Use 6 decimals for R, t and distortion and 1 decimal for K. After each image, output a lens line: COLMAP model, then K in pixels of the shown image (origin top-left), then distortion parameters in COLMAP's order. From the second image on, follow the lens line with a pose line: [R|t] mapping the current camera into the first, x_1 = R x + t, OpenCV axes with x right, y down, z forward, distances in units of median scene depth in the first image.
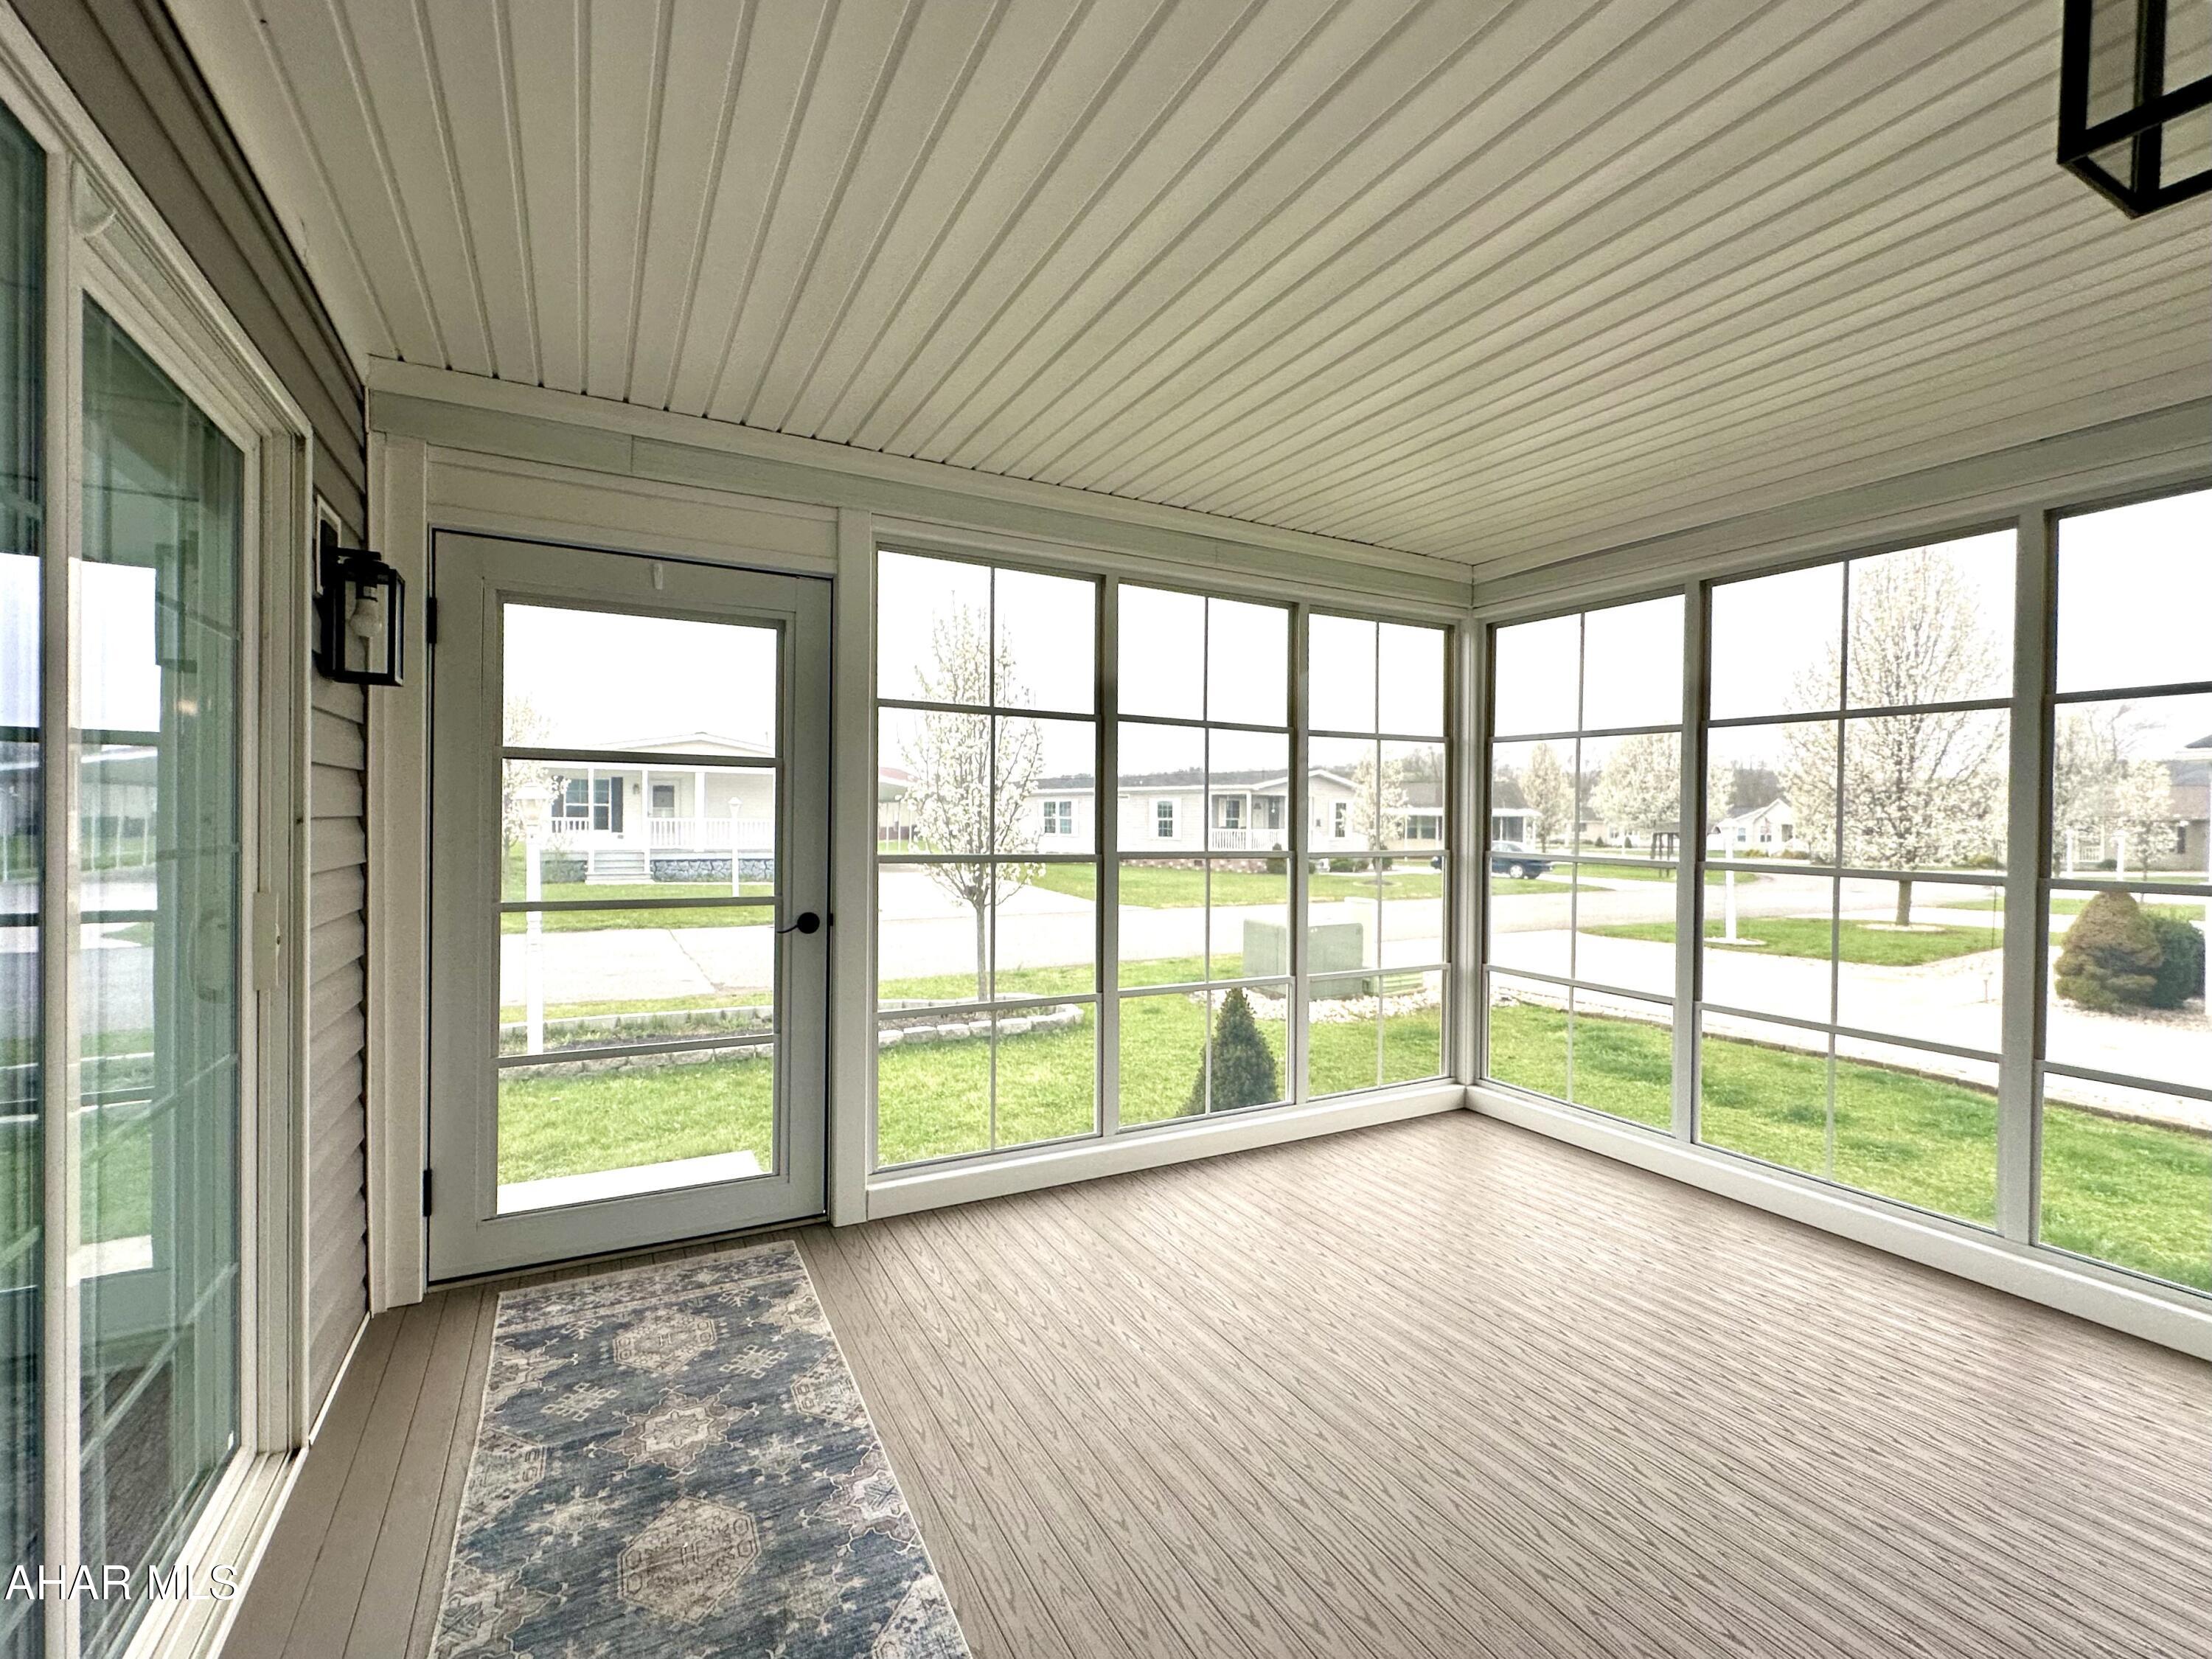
lens RADIAL K [[961.5, 0, 1096.2], [0, 961.5, 830.4], [0, 0, 1]] dist [-0.004609, -0.000349]
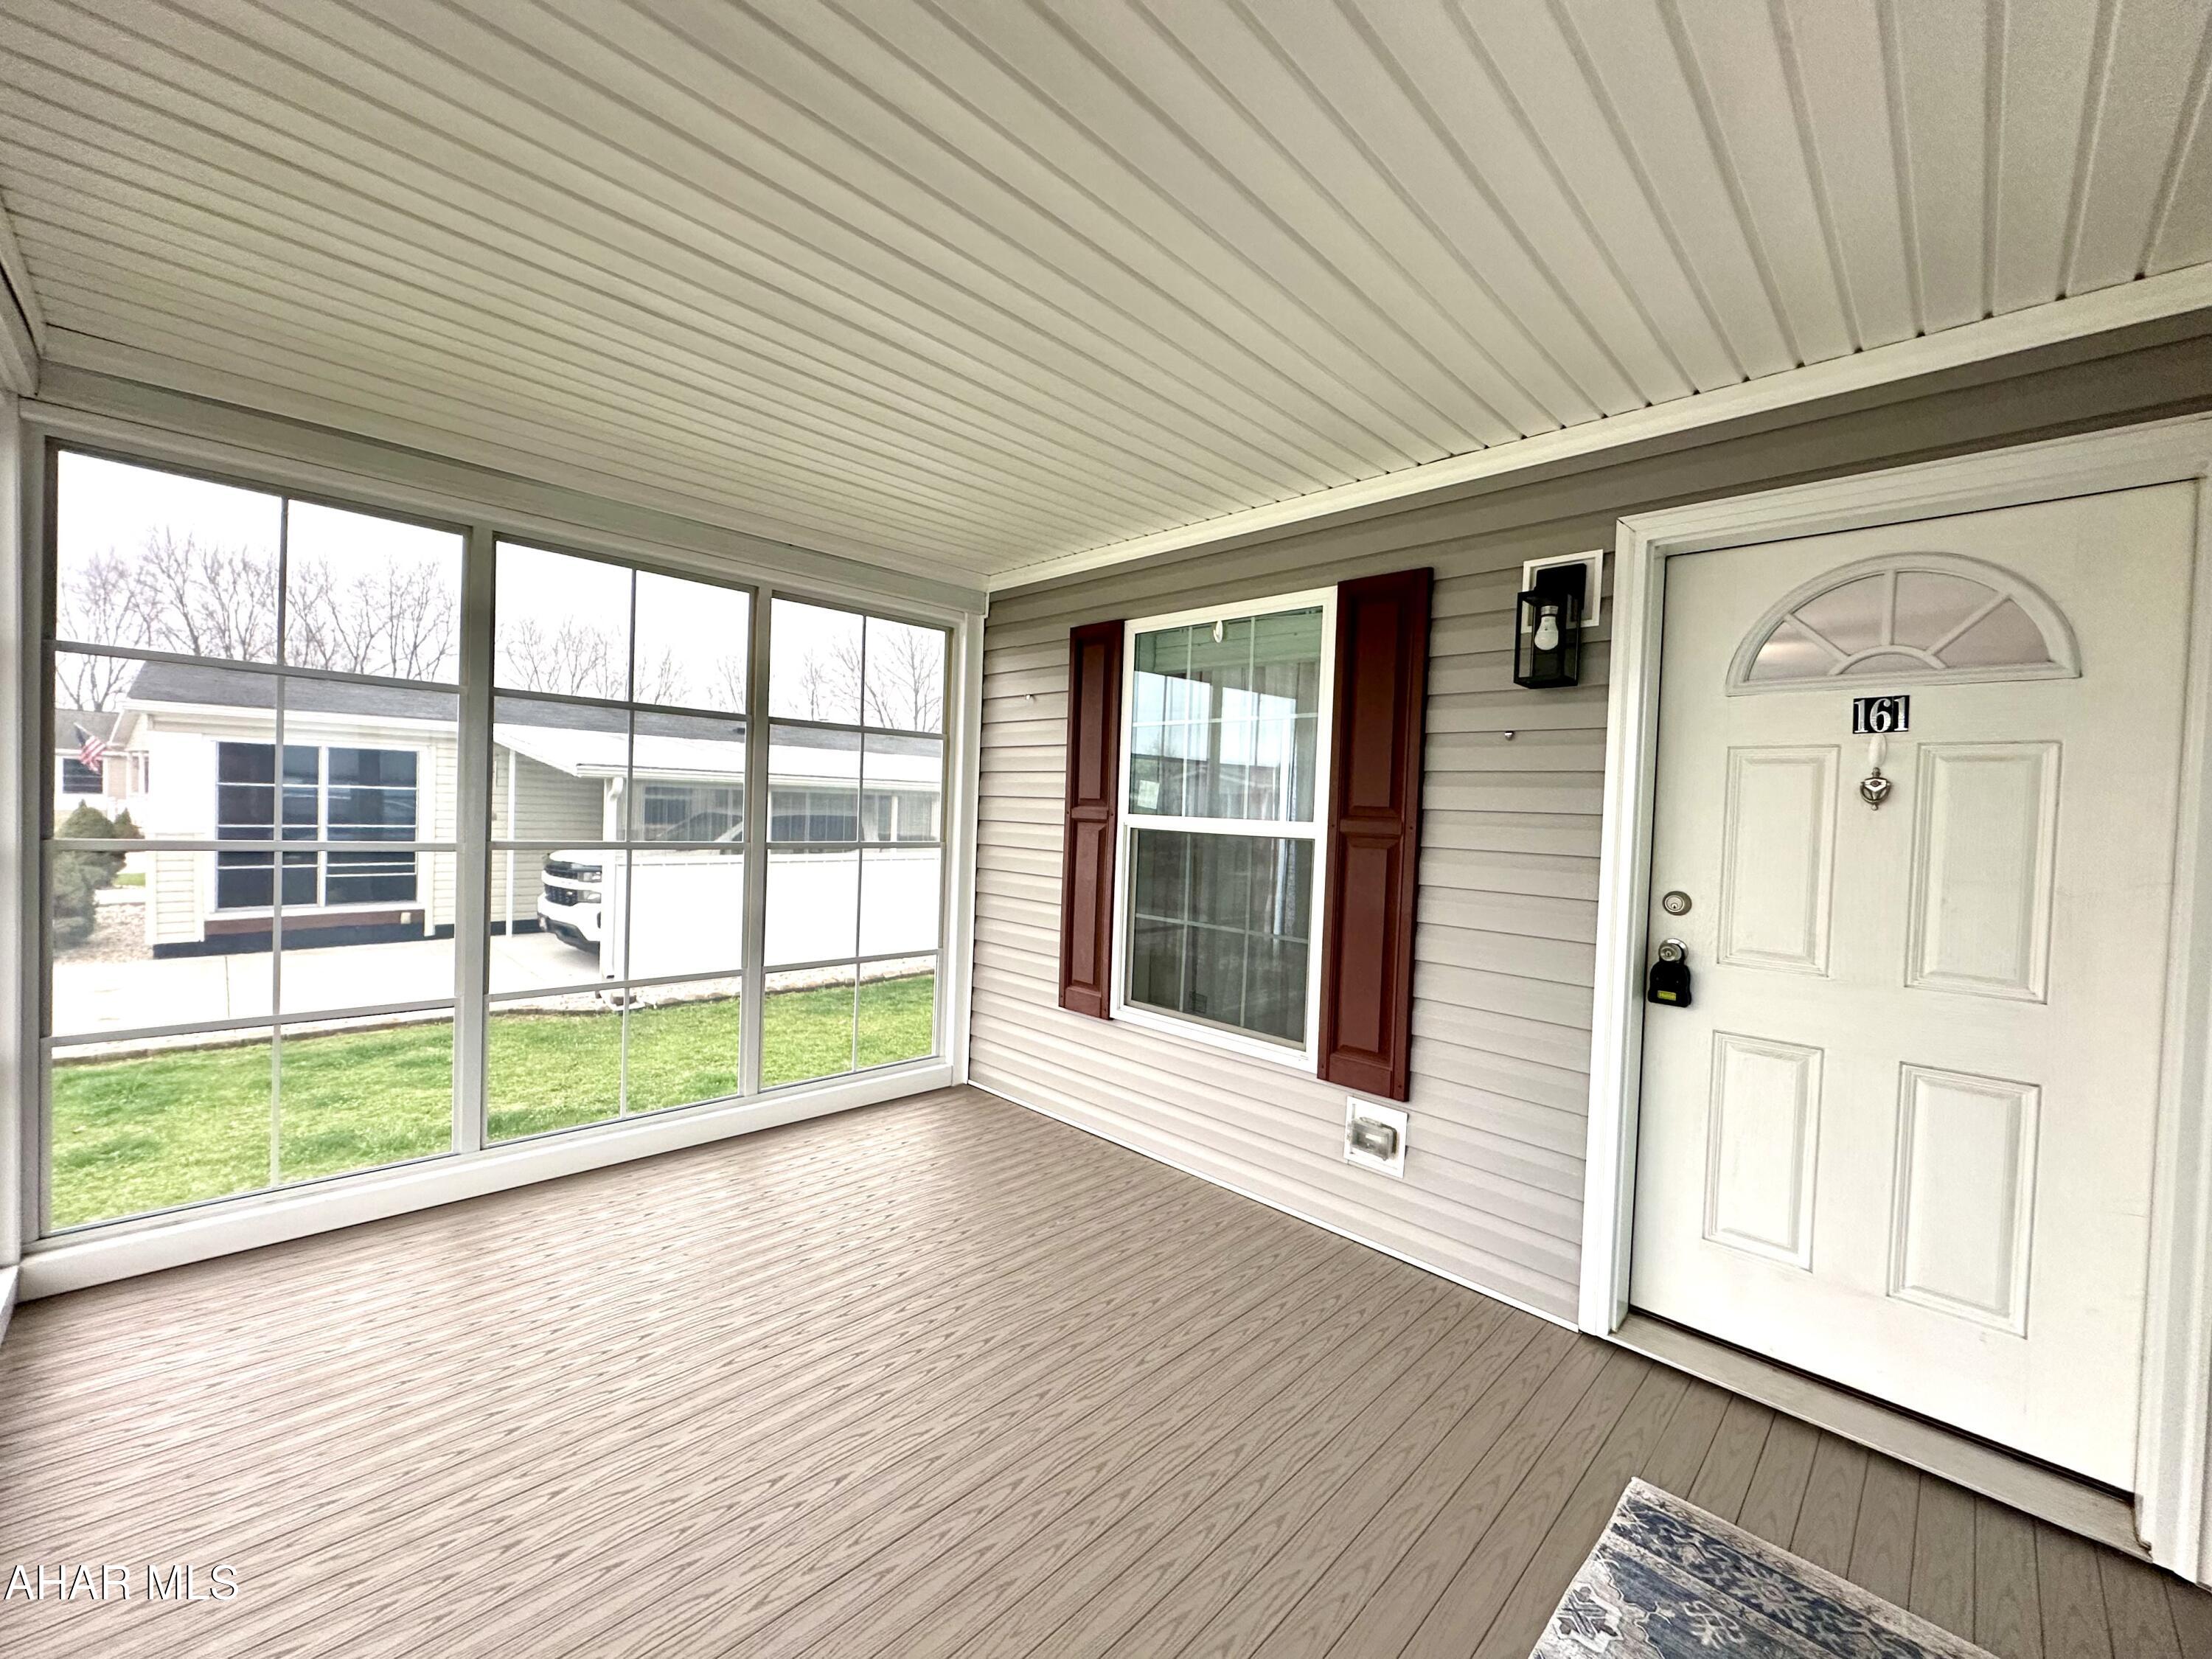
lens RADIAL K [[882.2, 0, 1108.5], [0, 882.2, 828.8], [0, 0, 1]] dist [-0.004635, 0.001406]
pose [[-0.301425, -0.046806, 0.952340, -0.498941], [-0.028937, 0.998783, 0.039930, -0.044400], [-0.953051, -0.015521, -0.302413, 0.999920]]
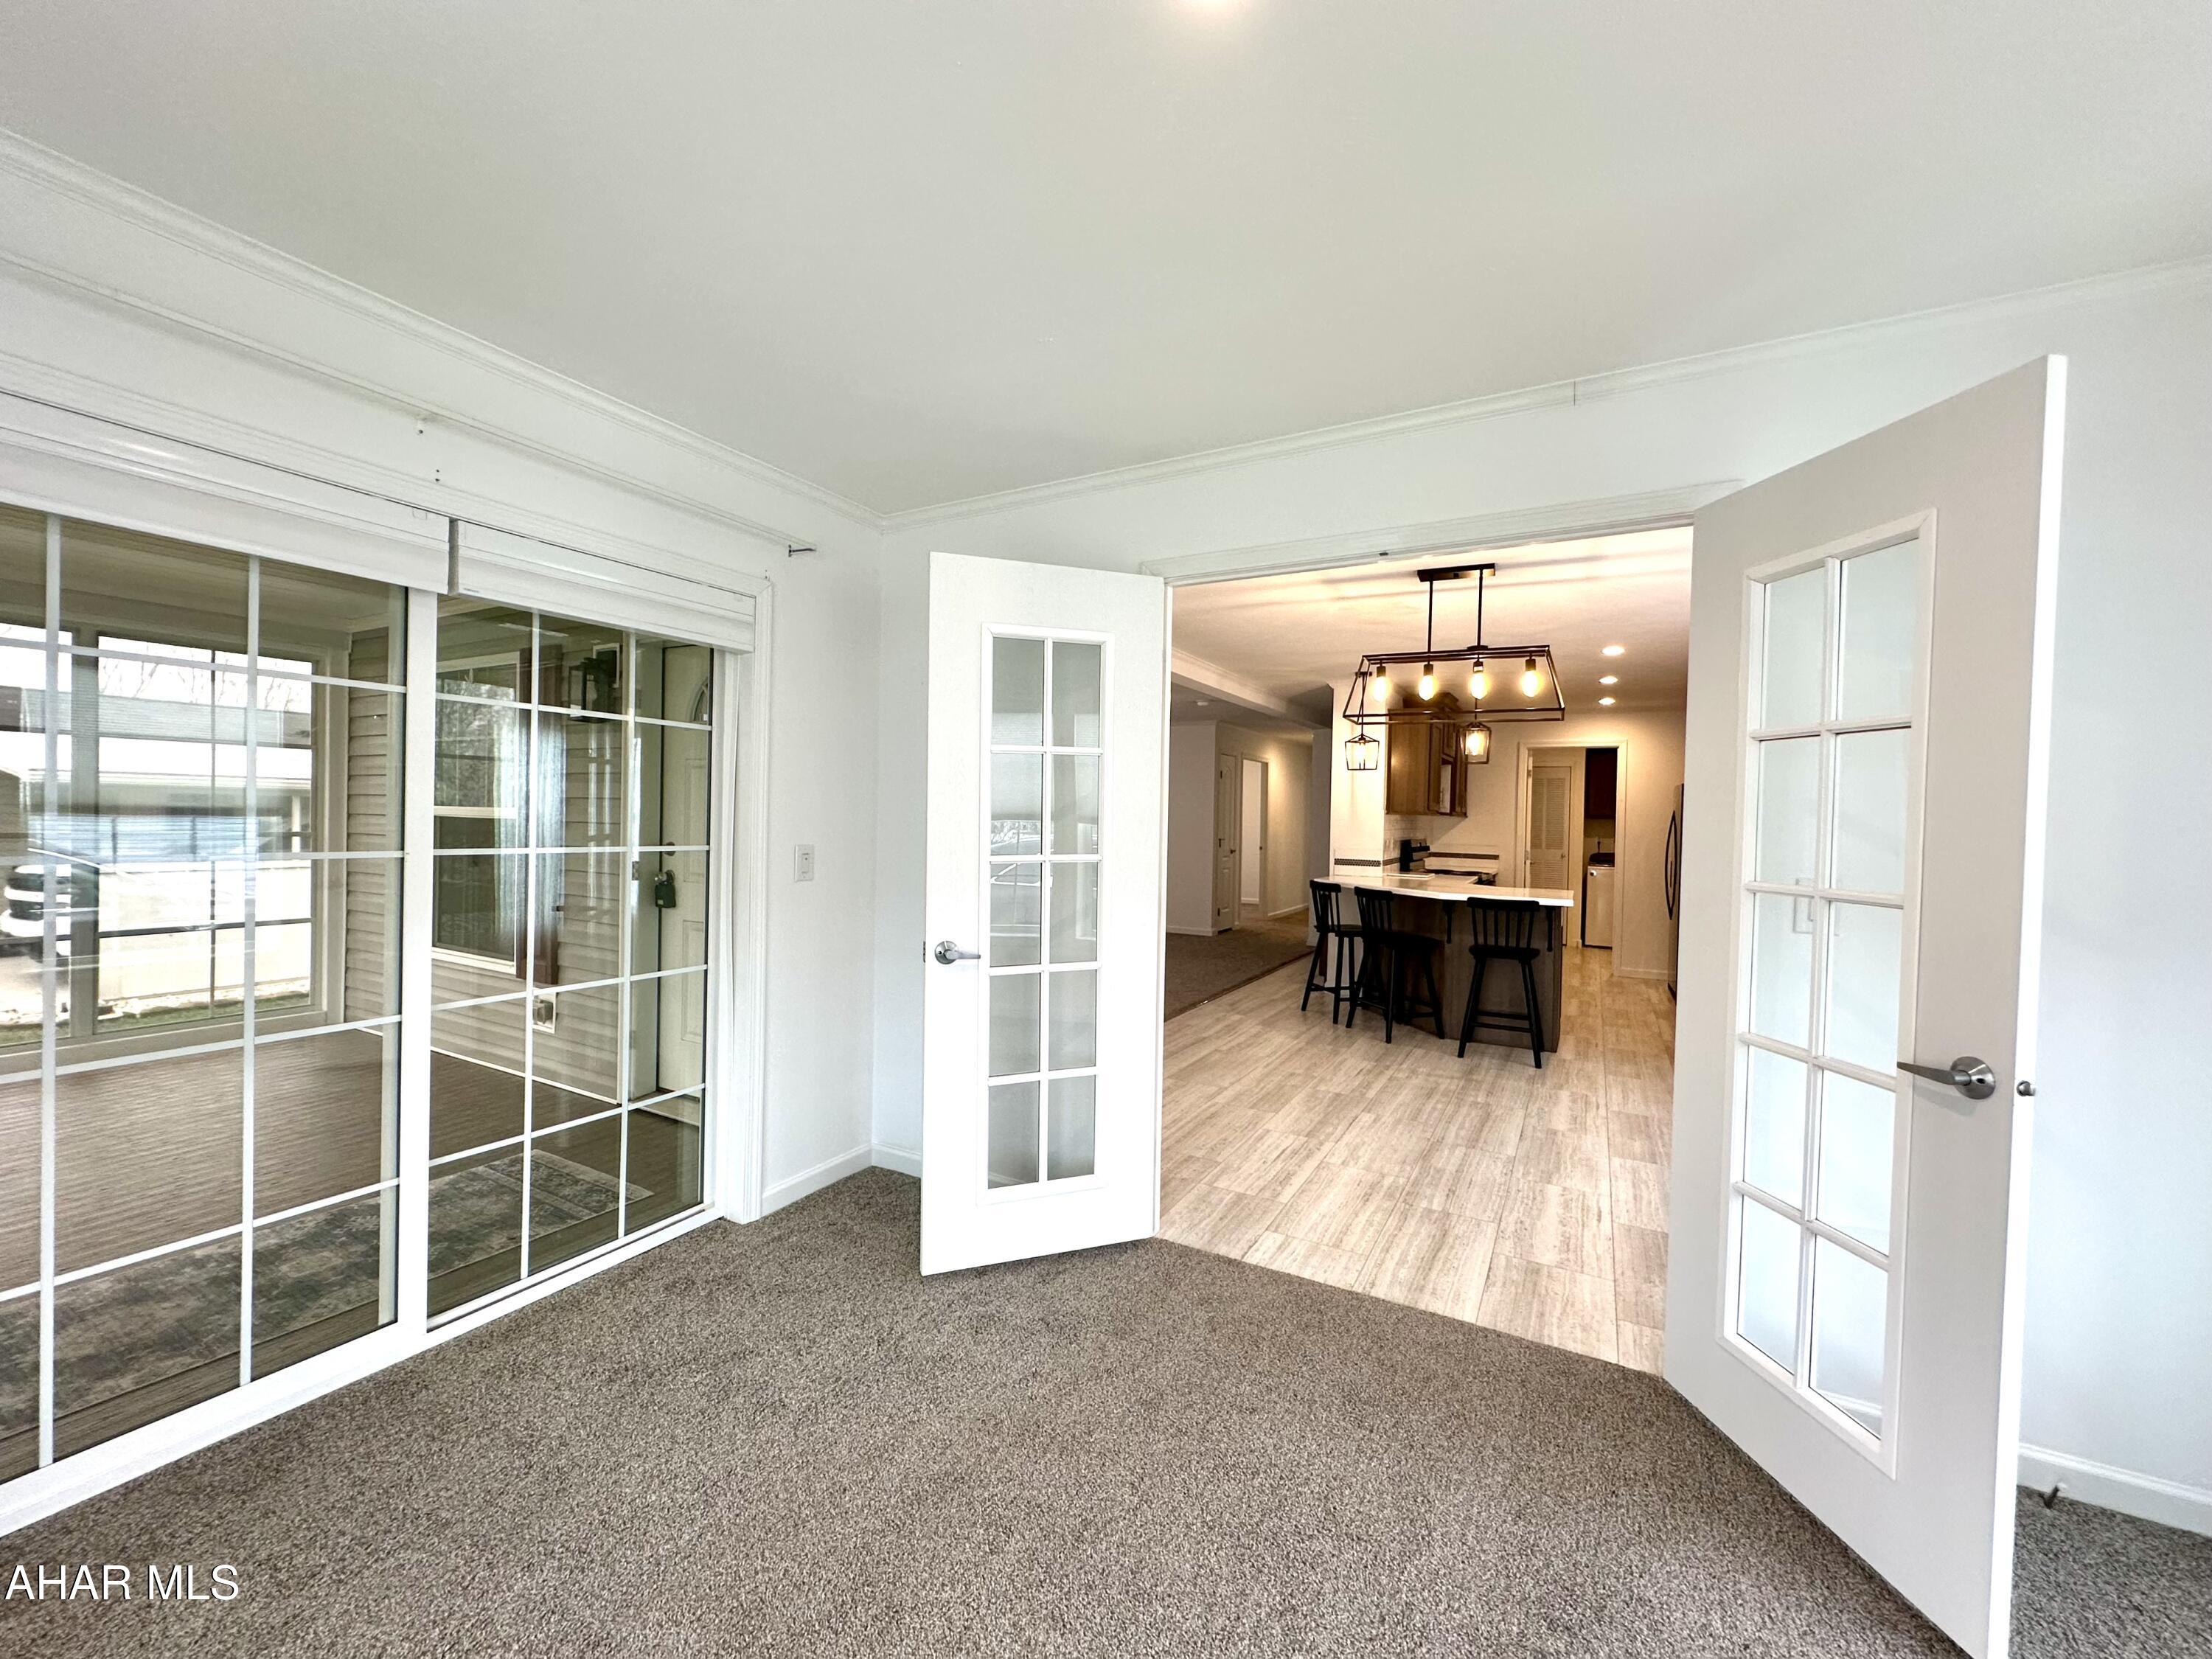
lens RADIAL K [[882.2, 0, 1104.9], [0, 882.2, 828.8], [0, 0, 1]] dist [-0.004635, 0.001406]
pose [[-0.546728, -0.031326, 0.836724, -1.616431], [-0.020015, 0.999503, 0.024343, -0.038318], [-0.837071, -0.003438, -0.547083, 0.336943]]
